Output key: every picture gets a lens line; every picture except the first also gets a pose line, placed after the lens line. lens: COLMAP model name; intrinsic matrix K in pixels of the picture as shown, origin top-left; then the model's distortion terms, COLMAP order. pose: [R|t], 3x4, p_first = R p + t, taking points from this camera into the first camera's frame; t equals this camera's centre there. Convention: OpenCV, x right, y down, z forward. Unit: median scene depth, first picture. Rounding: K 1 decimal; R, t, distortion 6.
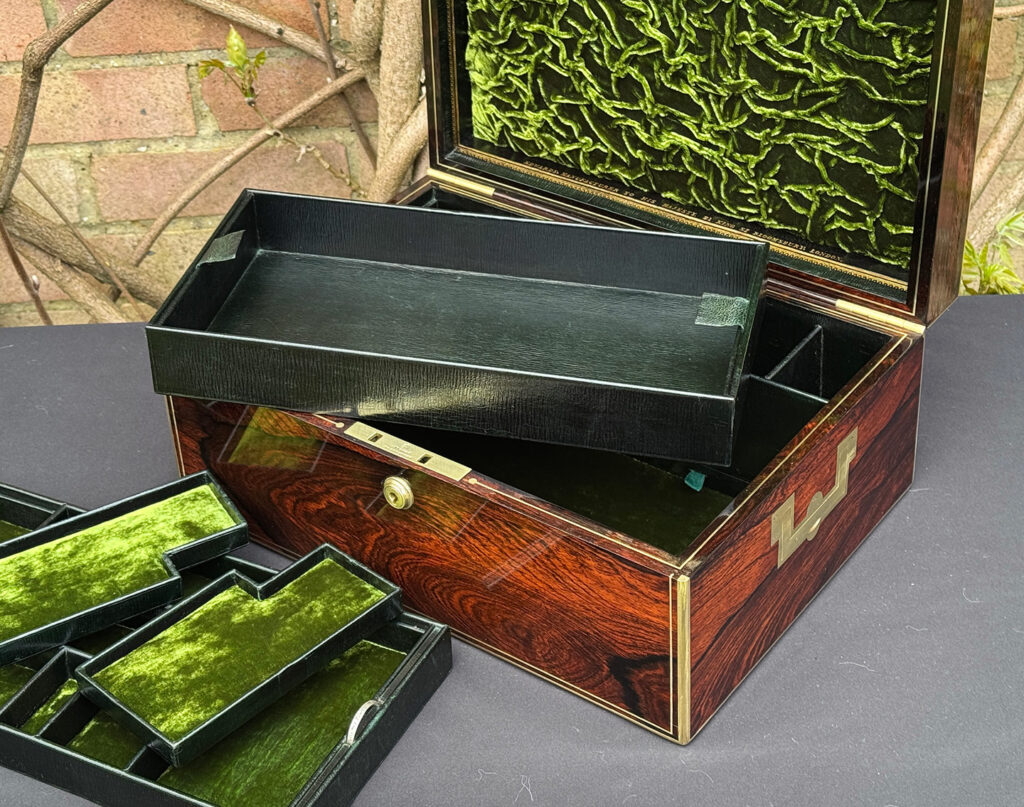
lens RADIAL K [[1959.8, 0, 501.7], [0, 1959.8, 313.2], [0, 0, 1]] dist [0.109359, 0.000000]
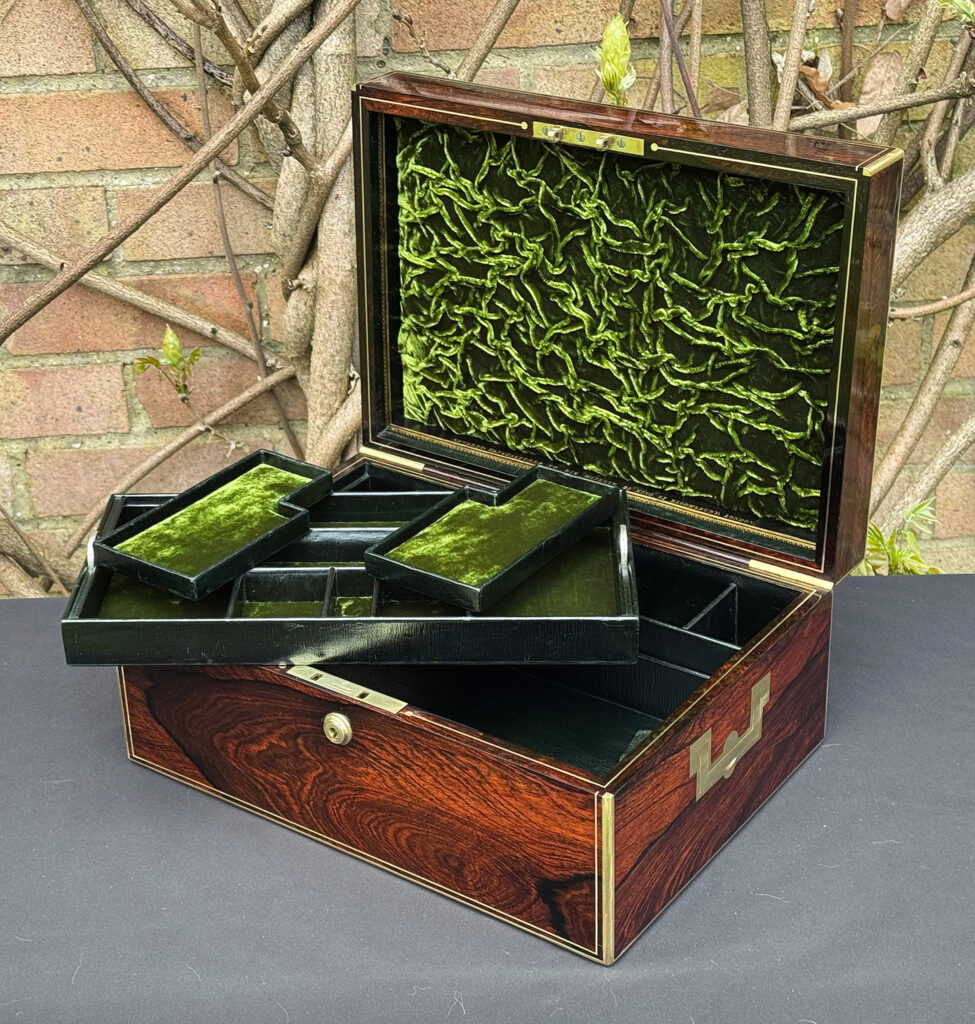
lens RADIAL K [[2067.2, 0, 401.0], [0, 2067.2, 497.3], [0, 0, 1]] dist [0.125089, 0.000000]
pose [[0.999972, 0.007472, -0.000231, -0.016838], [-0.007460, 0.995417, -0.095340, 0.064520], [-0.000482, 0.095339, 0.995445, -0.111862]]
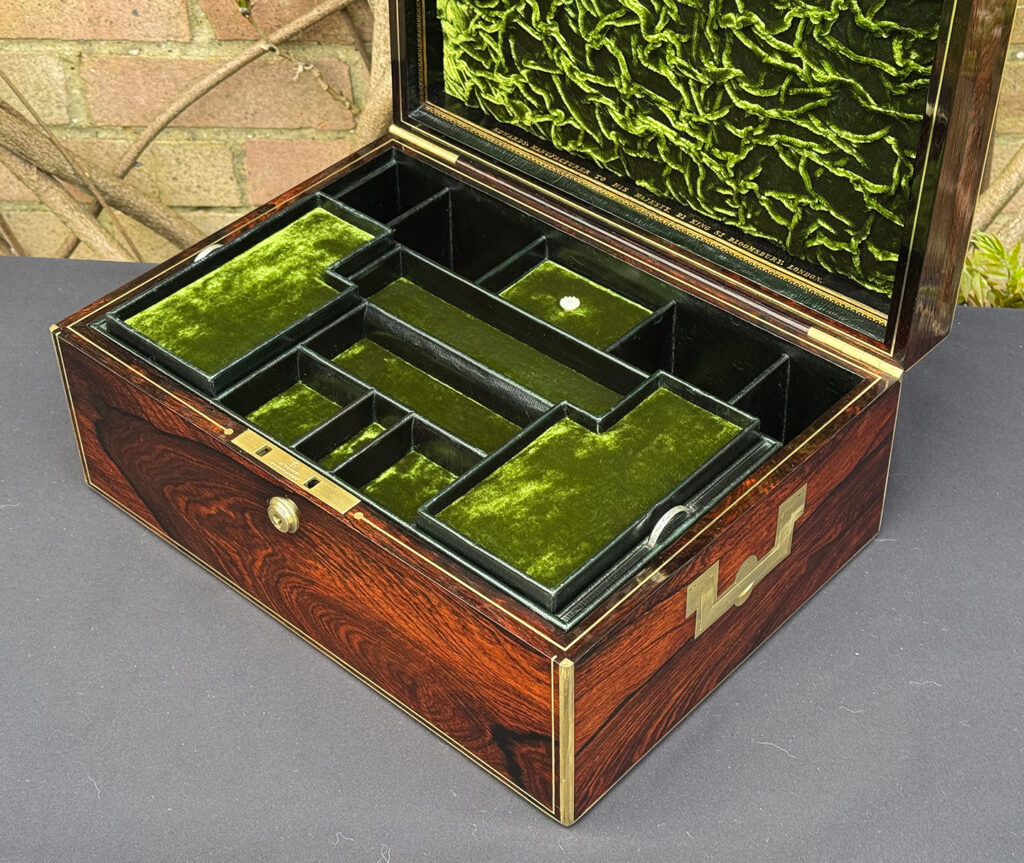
lens RADIAL K [[1888.2, 0, 482.8], [0, 1888.2, 392.8], [0, 0, 1]] dist [0.124848, 0.000000]
pose [[0.993999, 0.086164, -0.067389, 0.080530], [-0.077089, 0.988864, 0.127302, -0.071492], [0.077608, -0.121343, 0.989572, 0.134381]]
